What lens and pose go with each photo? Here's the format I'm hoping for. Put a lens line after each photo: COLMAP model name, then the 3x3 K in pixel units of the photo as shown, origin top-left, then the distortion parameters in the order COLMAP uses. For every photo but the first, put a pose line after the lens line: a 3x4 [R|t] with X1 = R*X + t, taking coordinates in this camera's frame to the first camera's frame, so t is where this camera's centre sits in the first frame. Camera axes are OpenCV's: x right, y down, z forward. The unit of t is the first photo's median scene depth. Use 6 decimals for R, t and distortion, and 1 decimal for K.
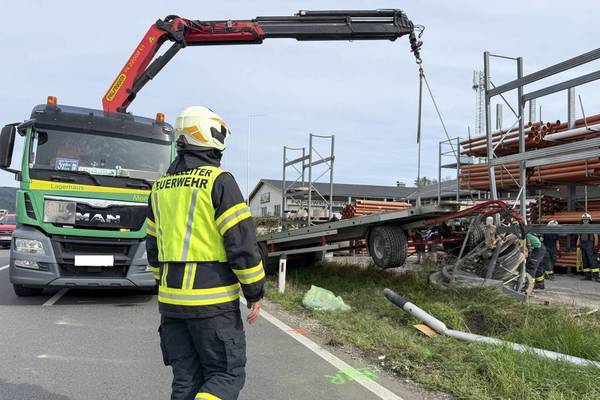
lens RADIAL K [[424.6, 0, 296.1], [0, 424.6, 222.6], [0, 0, 1]] dist [0.107562, -0.180607]
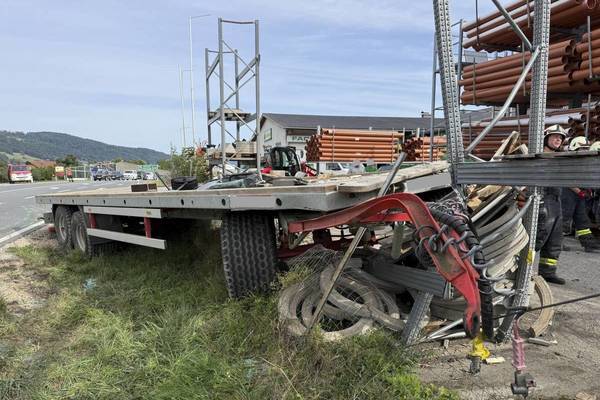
lens RADIAL K [[424.0, 0, 305.8], [0, 424.0, 215.3], [0, 0, 1]] dist [0.100457, -0.104306]
pose [[0.997942, -0.007962, -0.063634, 0.192018], [0.015684, 0.992431, 0.121794, 0.004274], [0.062182, -0.122542, 0.990513, 0.330146]]
